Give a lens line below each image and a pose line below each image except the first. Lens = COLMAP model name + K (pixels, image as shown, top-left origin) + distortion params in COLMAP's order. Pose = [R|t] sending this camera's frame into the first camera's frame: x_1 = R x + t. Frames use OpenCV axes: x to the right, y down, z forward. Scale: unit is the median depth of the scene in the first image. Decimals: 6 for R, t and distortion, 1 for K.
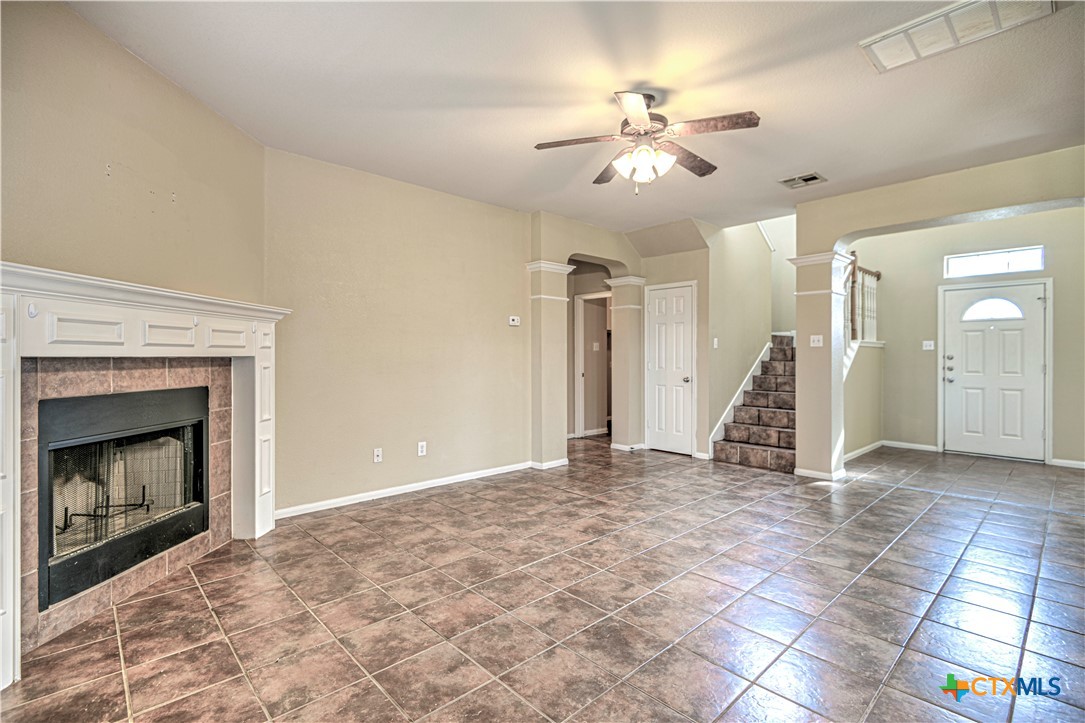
lens RADIAL K [[501.9, 0, 552.0], [0, 501.9, 357.4], [0, 0, 1]] dist [0.011896, -0.007915]
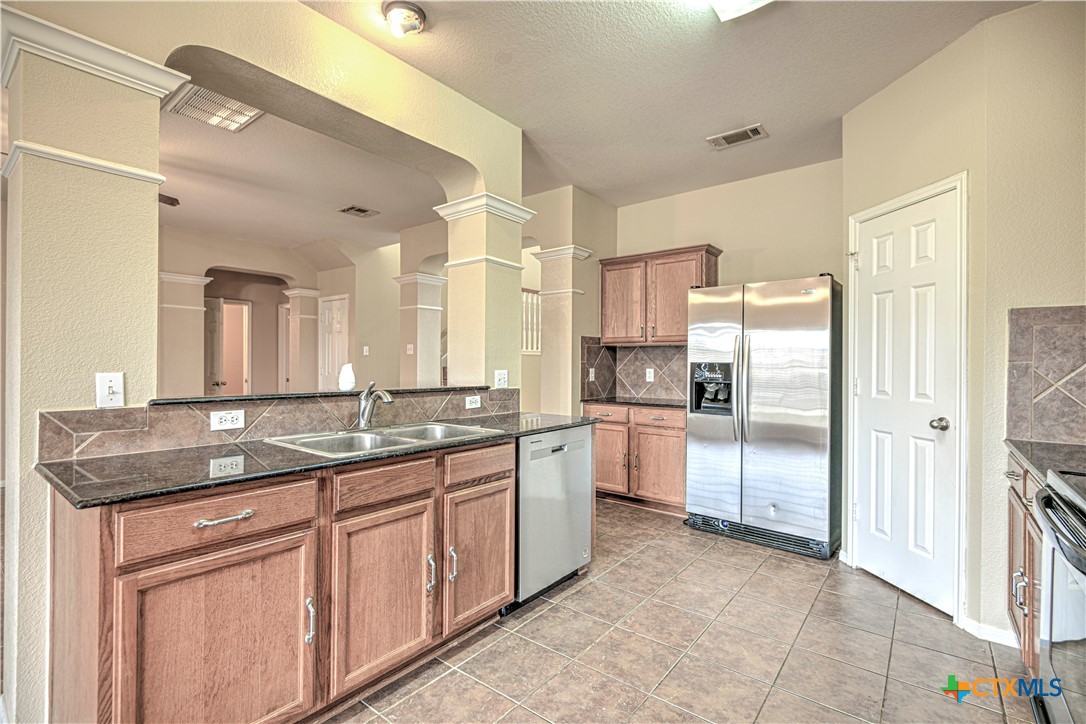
lens RADIAL K [[494.7, 0, 559.2], [0, 494.7, 361.5], [0, 0, 1]] dist [0.001474, -0.000206]
pose [[0.988053, 0.003246, 0.154083, 0.910706], [-0.001977, 0.999963, -0.008388, 0.005871], [-0.154104, 0.007983, 0.988022, -0.230256]]
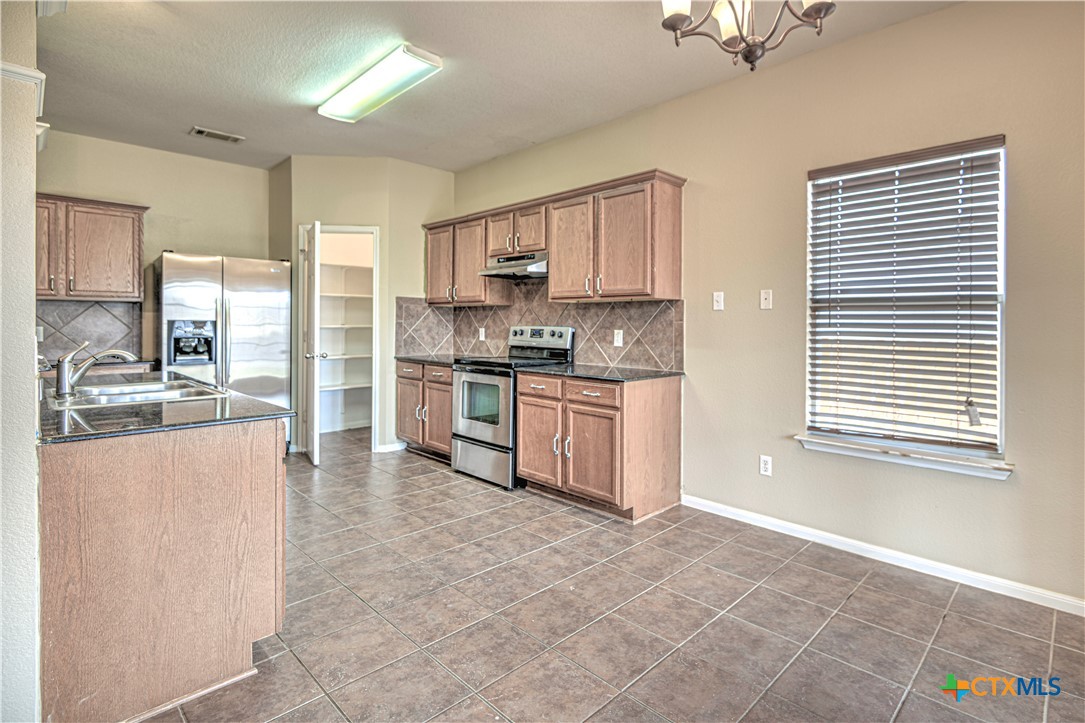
lens RADIAL K [[528.5, 0, 586.2], [0, 528.5, 326.6], [0, 0, 1]] dist [0.011744, -0.000588]
pose [[-0.055959, -0.010146, 0.998382, 0.154244], [0.000368, 0.999948, 0.010183, 0.001531], [-0.998433, 0.000937, -0.055952, -0.149042]]
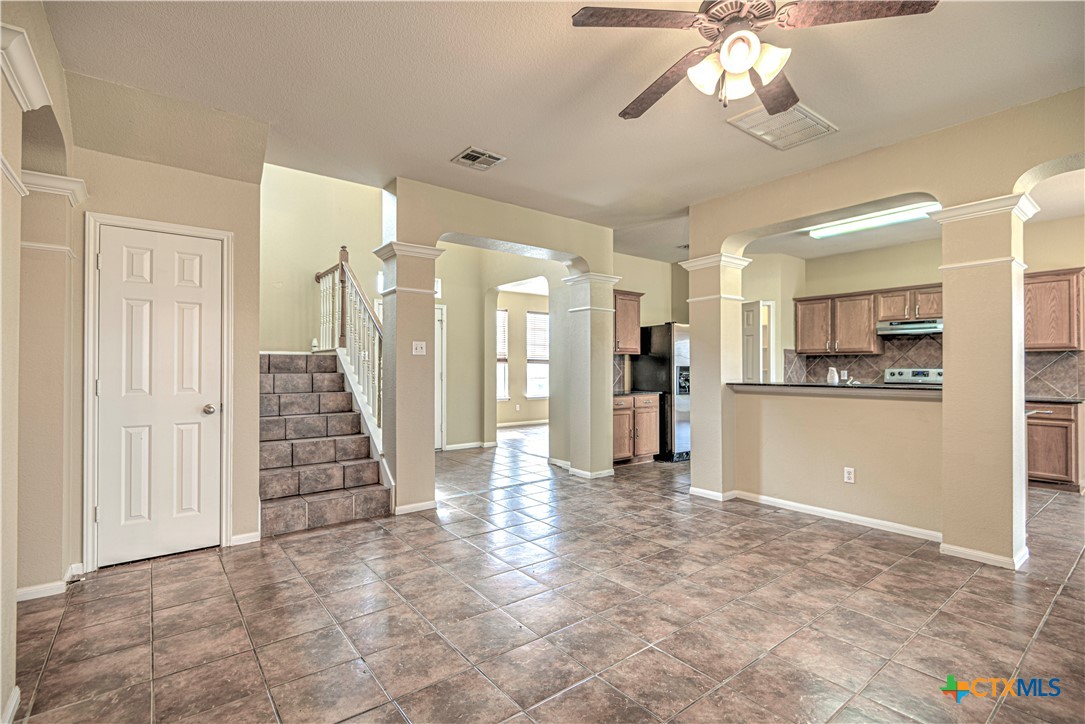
lens RADIAL K [[495.2, 0, 546.1], [0, 495.2, 363.6], [0, 0, 1]] dist [0.001157, -0.004806]
pose [[0.101501, 0.004472, 0.994825, -0.374065], [0.004752, 0.999976, -0.004980, -0.002254], [-0.994824, 0.005233, 0.101477, 0.941734]]
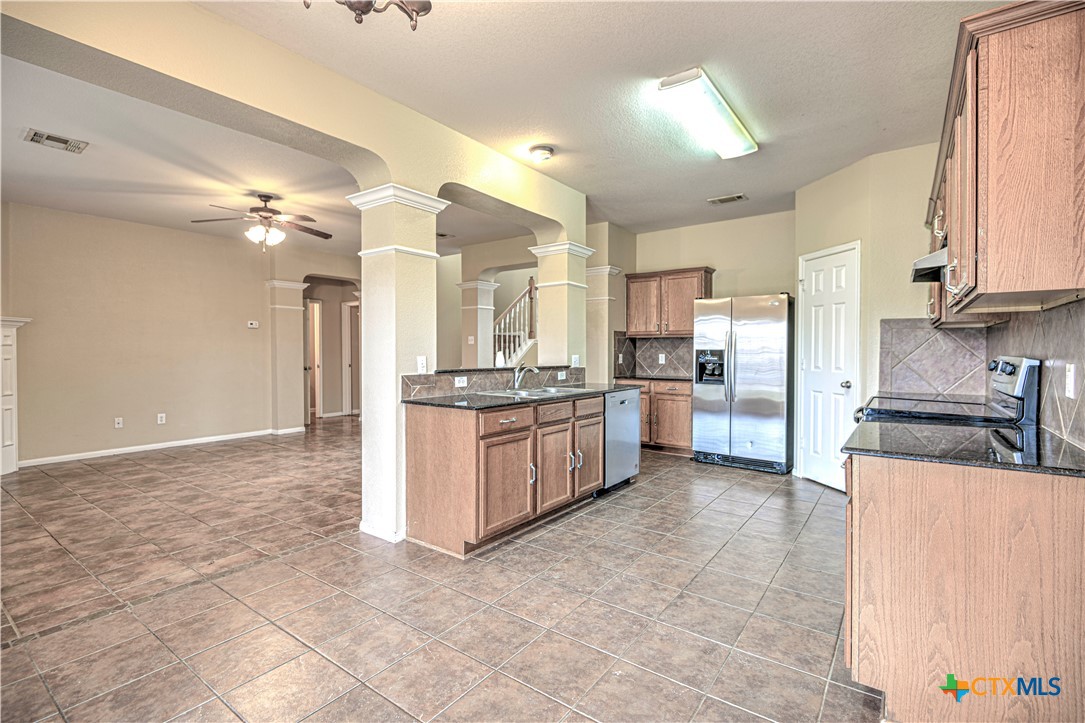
lens RADIAL K [[501.9, 0, 552.0], [0, 501.9, 357.4], [0, 0, 1]] dist [0.011896, -0.007915]
pose [[0.983169, -0.004680, 0.182637, 0.647735], [0.003097, 0.999955, 0.008953, 0.007397], [-0.182671, -0.008237, 0.983140, -0.653330]]
